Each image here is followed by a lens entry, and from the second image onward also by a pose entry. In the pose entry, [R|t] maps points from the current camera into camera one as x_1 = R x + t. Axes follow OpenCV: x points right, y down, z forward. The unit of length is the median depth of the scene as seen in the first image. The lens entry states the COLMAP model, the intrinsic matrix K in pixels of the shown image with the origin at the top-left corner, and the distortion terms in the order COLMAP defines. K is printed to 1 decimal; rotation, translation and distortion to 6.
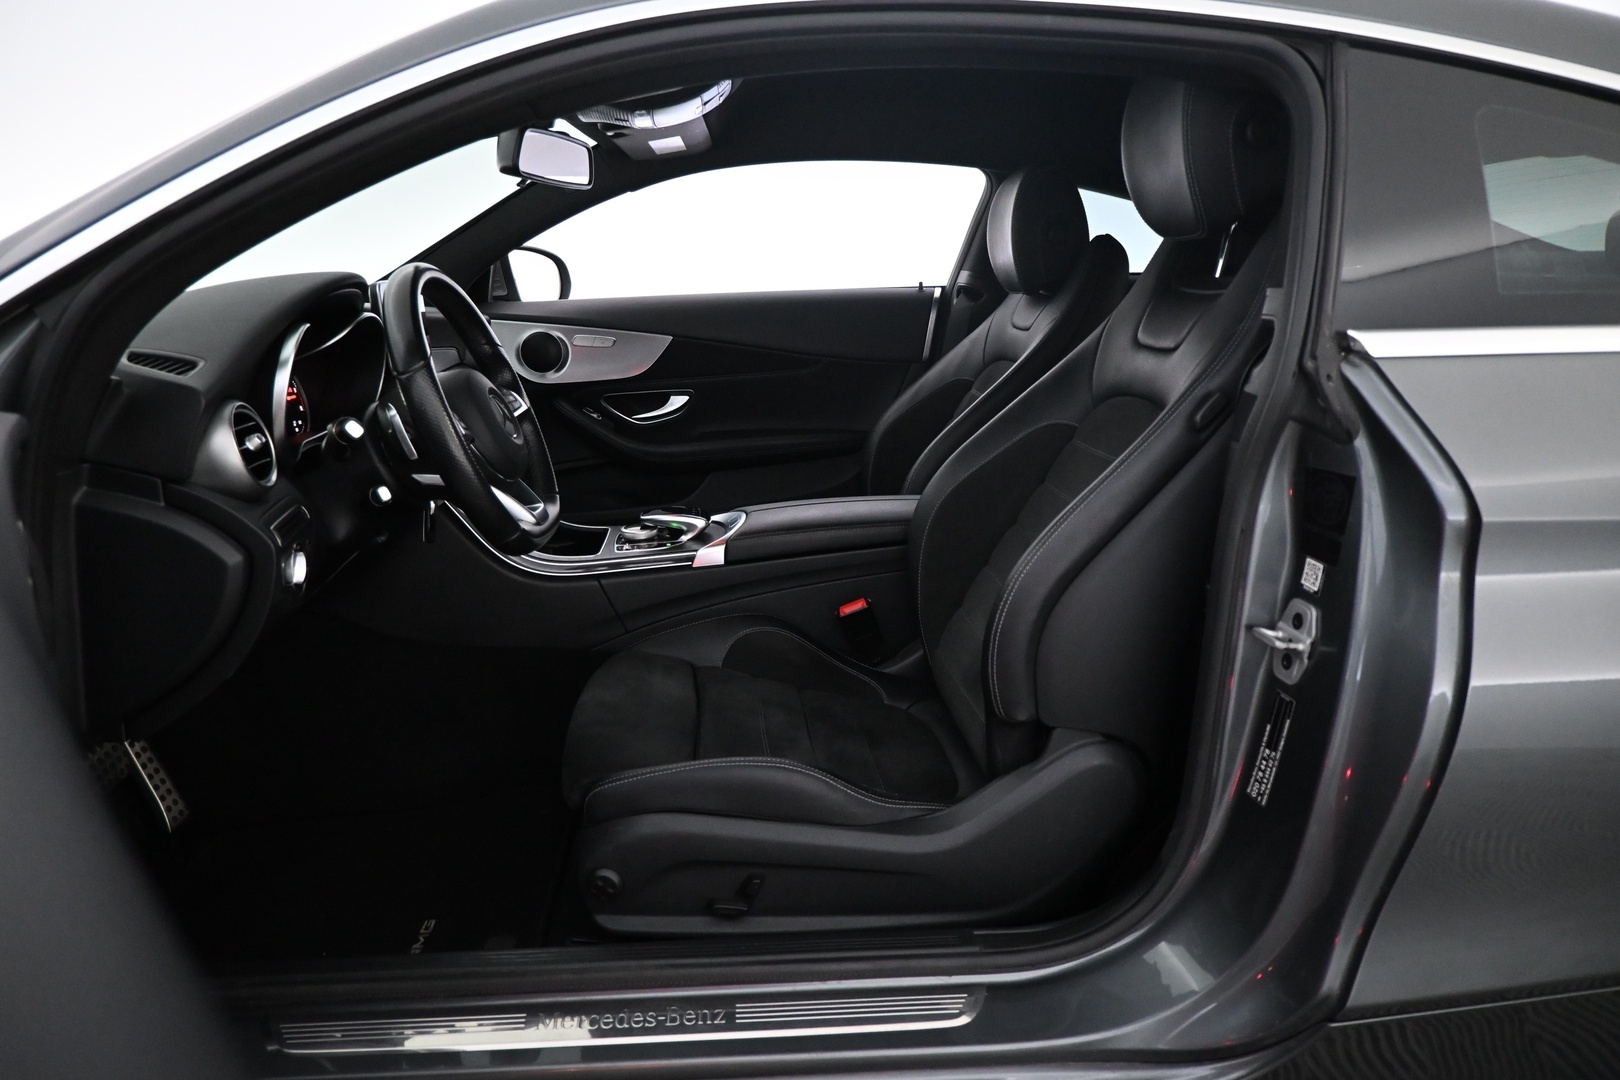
lens RADIAL K [[1096.0, 0, 810.0], [0, 1096.0, 540.0], [0, 0, 1]] dist [-0.004403, 0.001221]
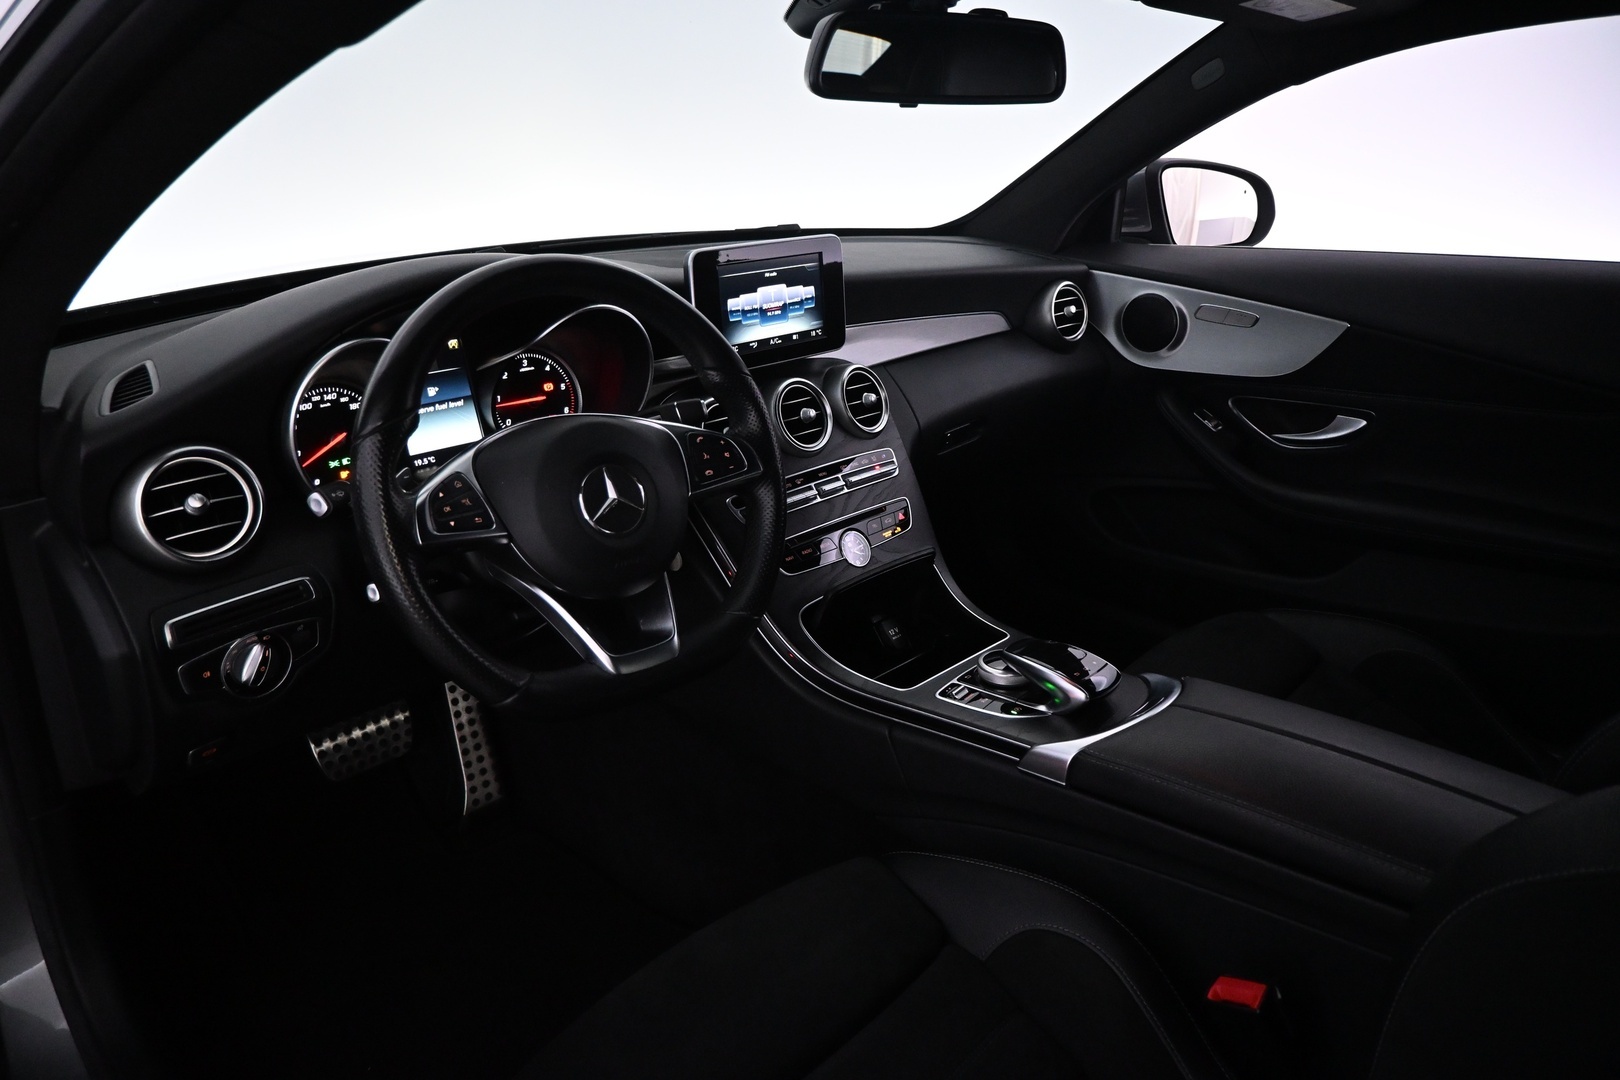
lens RADIAL K [[1096.0, 0, 810.0], [0, 1096.0, 540.0], [0, 0, 1]] dist [-0.004403, 0.001221]
pose [[0.653508, 0.273139, -0.705920, 0.164906], [-0.188948, 0.961964, 0.197290, -0.155545], [0.732957, 0.004452, 0.680260, 0.423481]]
